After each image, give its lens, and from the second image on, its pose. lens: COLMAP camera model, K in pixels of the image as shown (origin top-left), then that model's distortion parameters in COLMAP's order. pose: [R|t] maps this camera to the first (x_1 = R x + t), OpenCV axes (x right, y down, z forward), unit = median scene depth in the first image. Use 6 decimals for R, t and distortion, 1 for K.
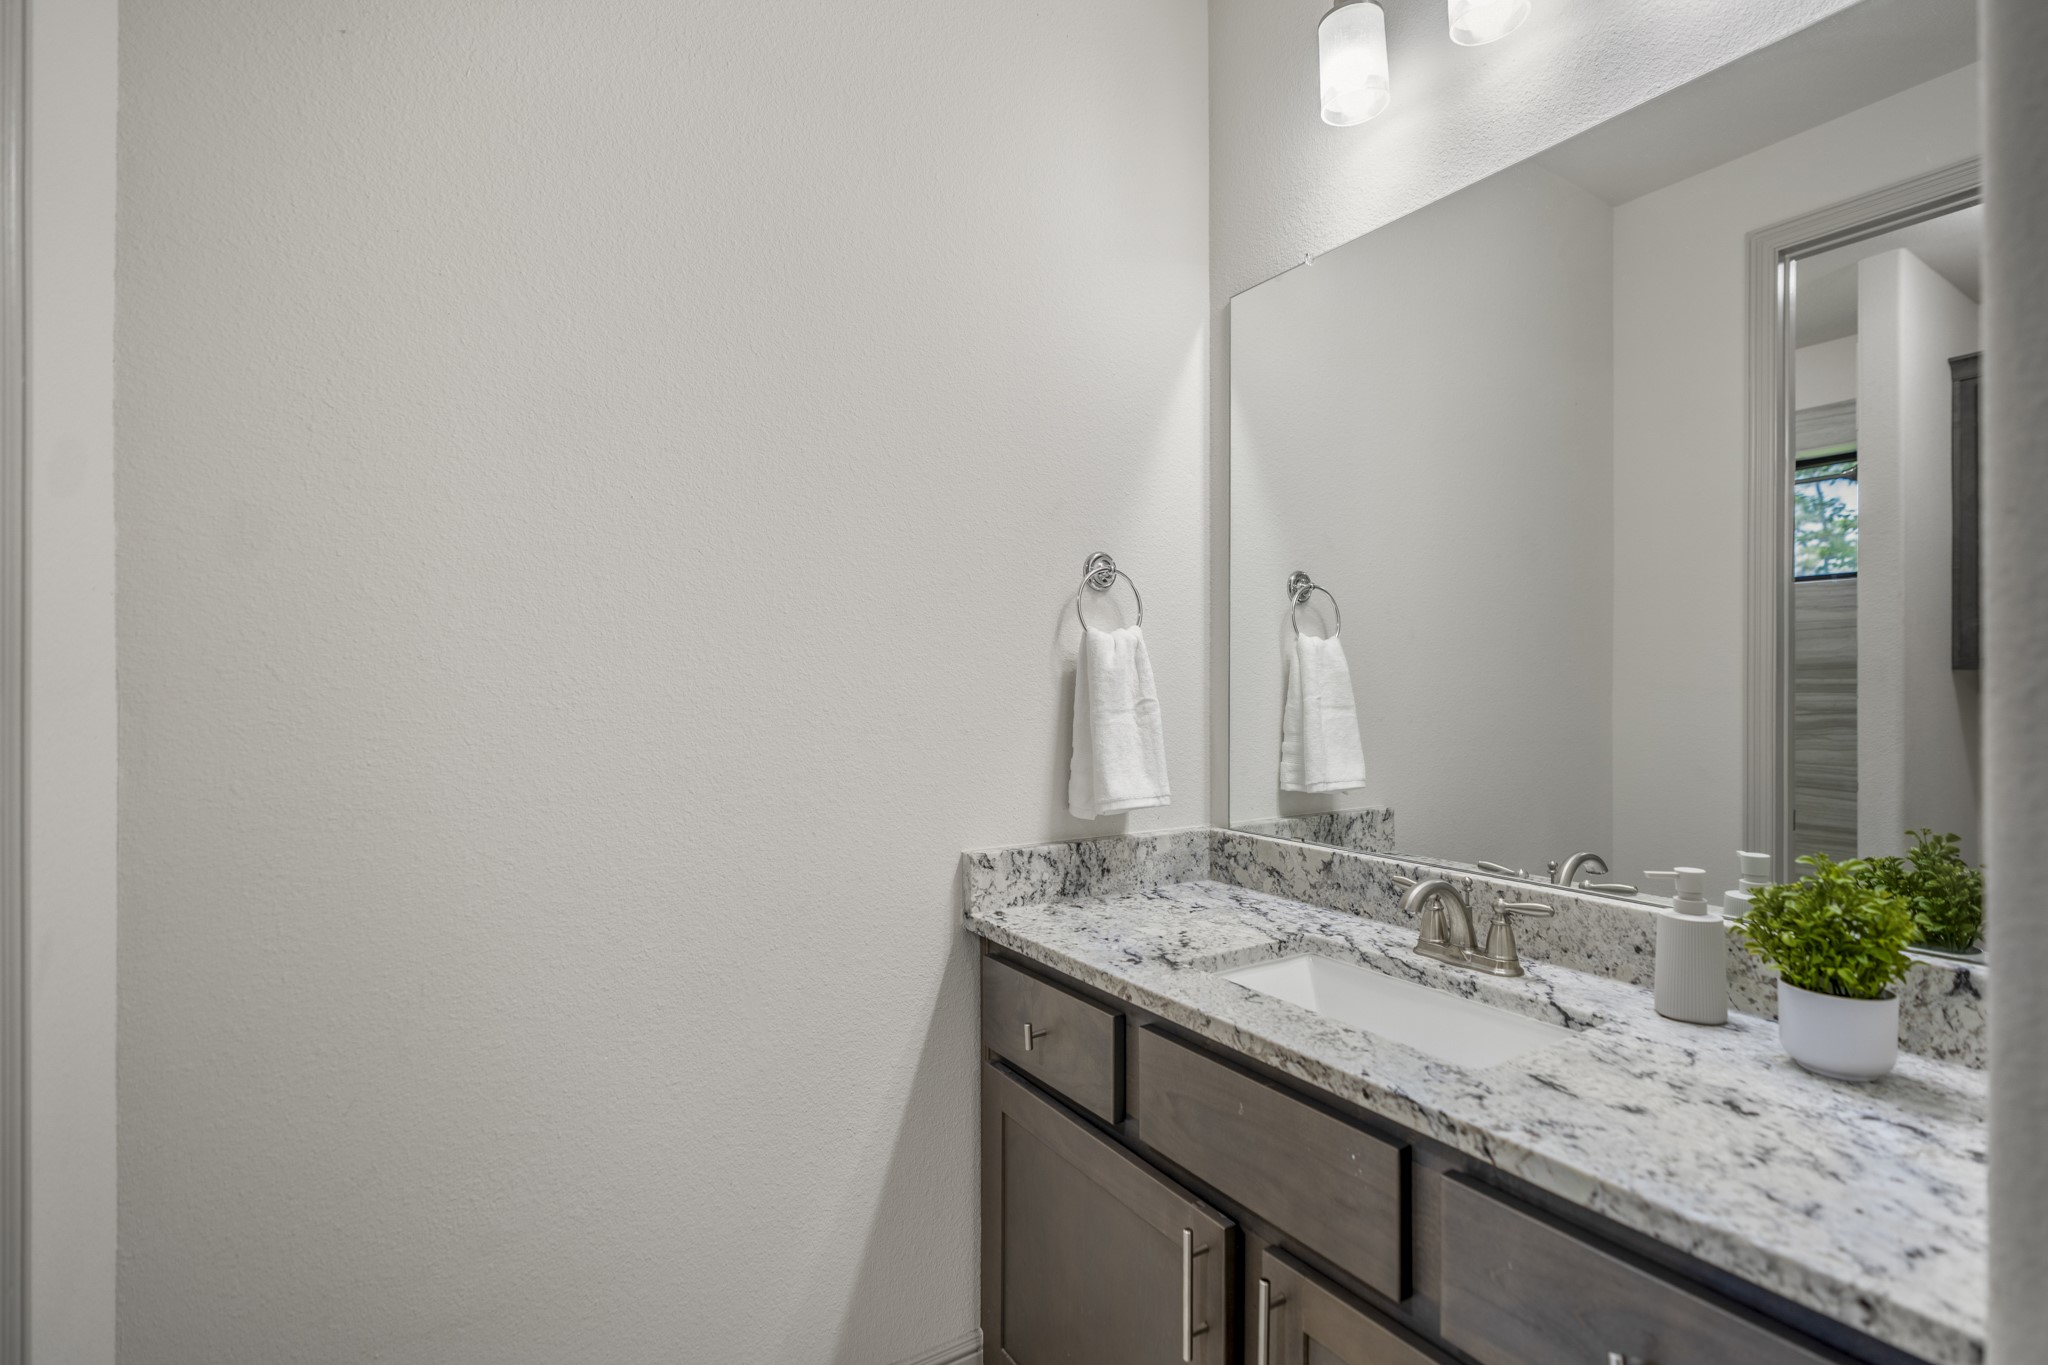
lens RADIAL K [[953.1, 0, 1010.5], [0, 953.1, 681.4], [0, 0, 1]] dist [0.003554, 0.000546]
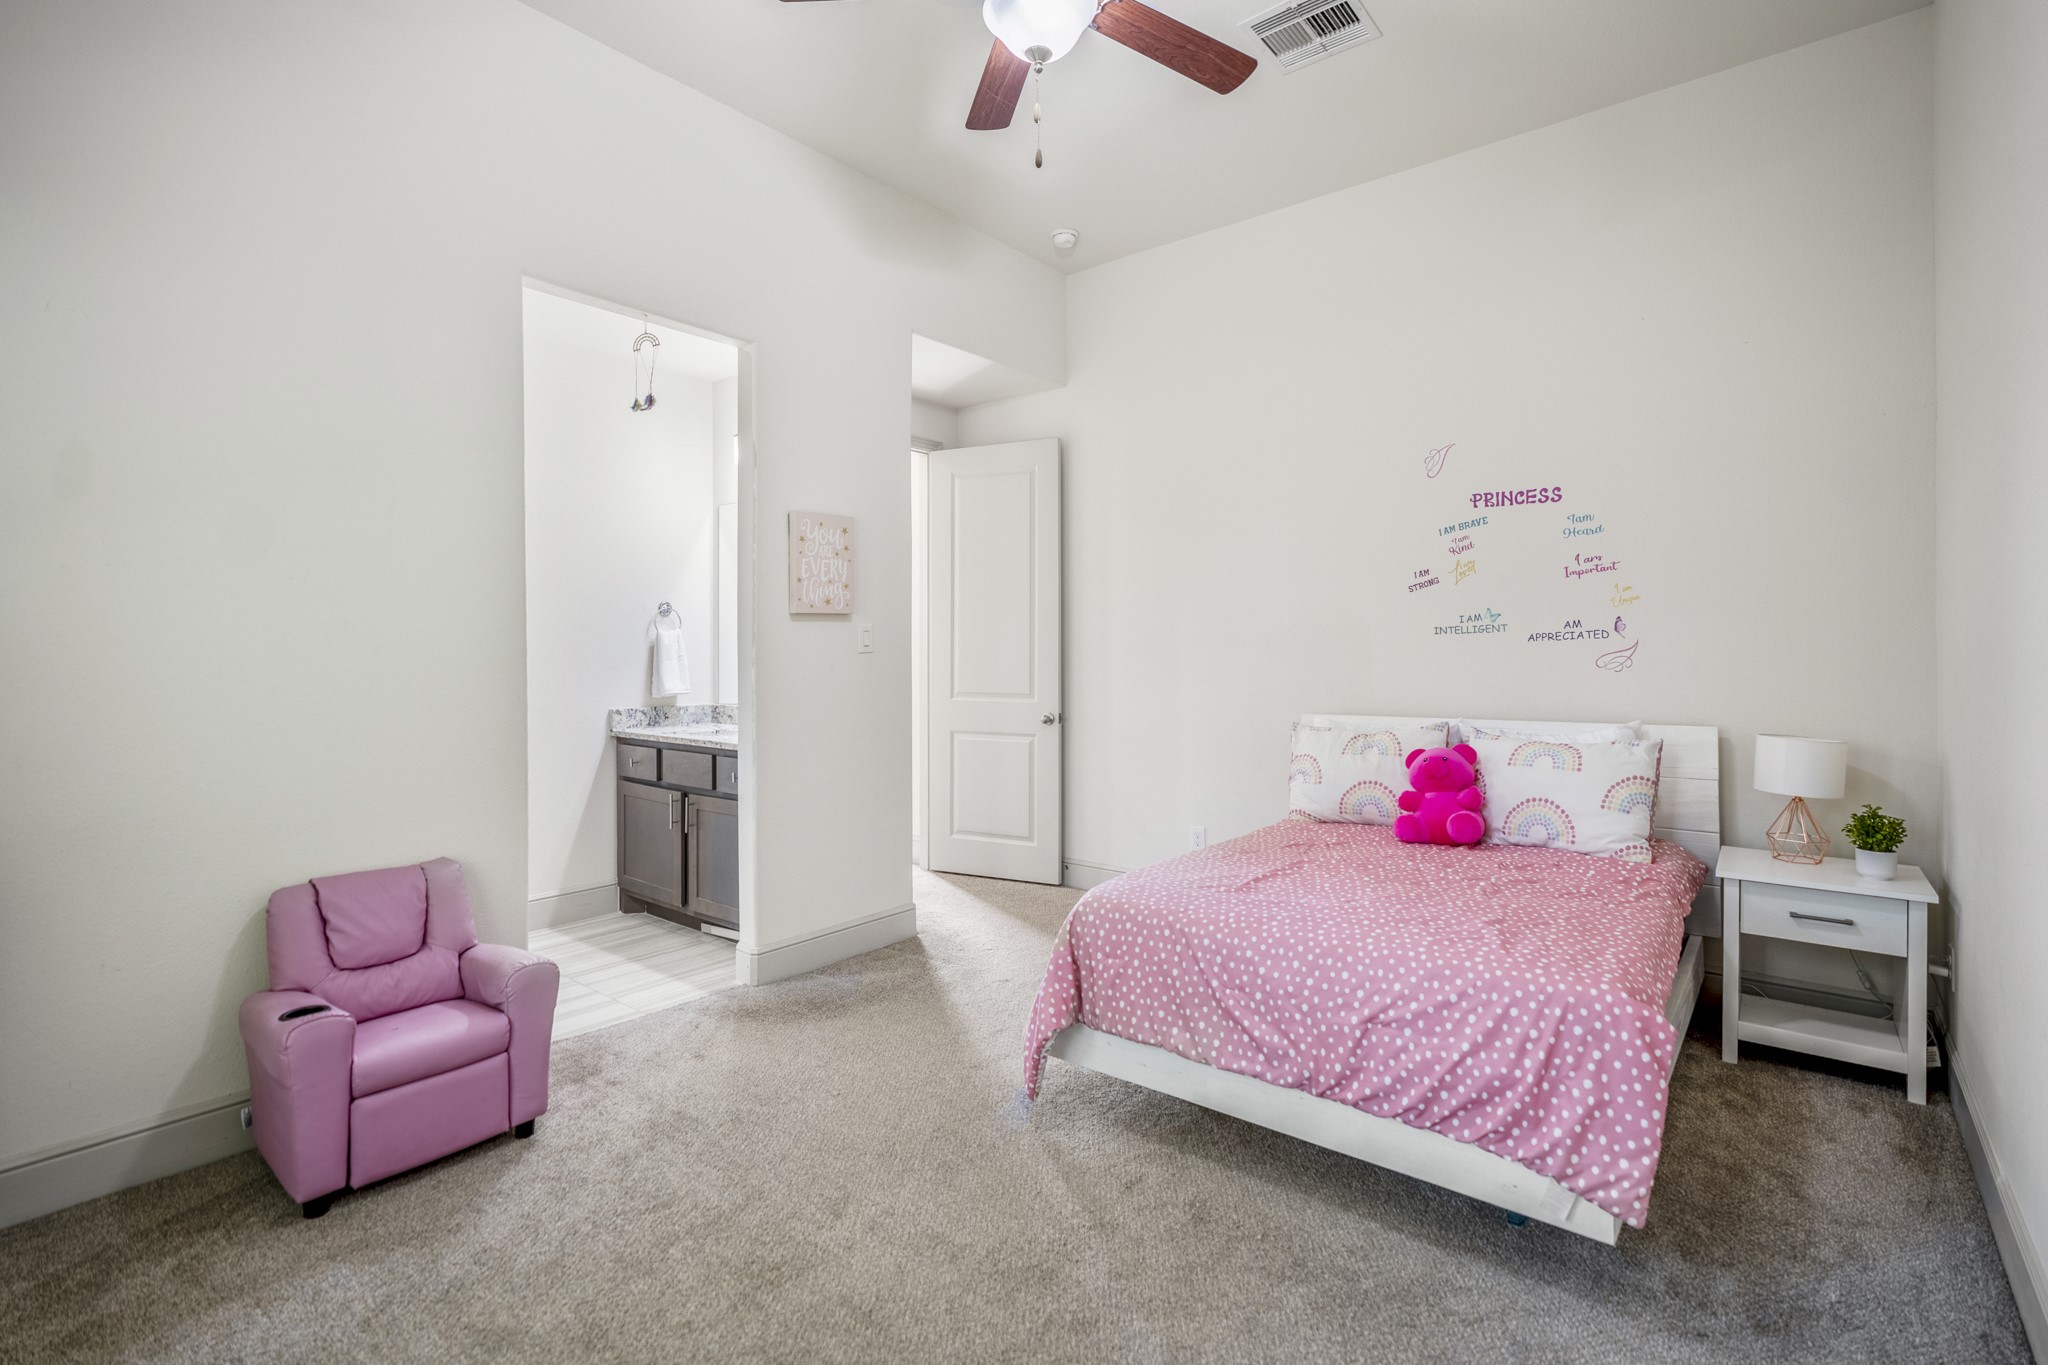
lens RADIAL K [[953.1, 0, 1022.2], [0, 953.1, 675.8], [0, 0, 1]] dist [0.003554, 0.000546]
pose [[0.952428, -0.009975, 0.304599, 0.246517], [0.003893, 0.999781, 0.020566, 0.025160], [-0.304738, -0.018402, 0.952259, -2.002013]]
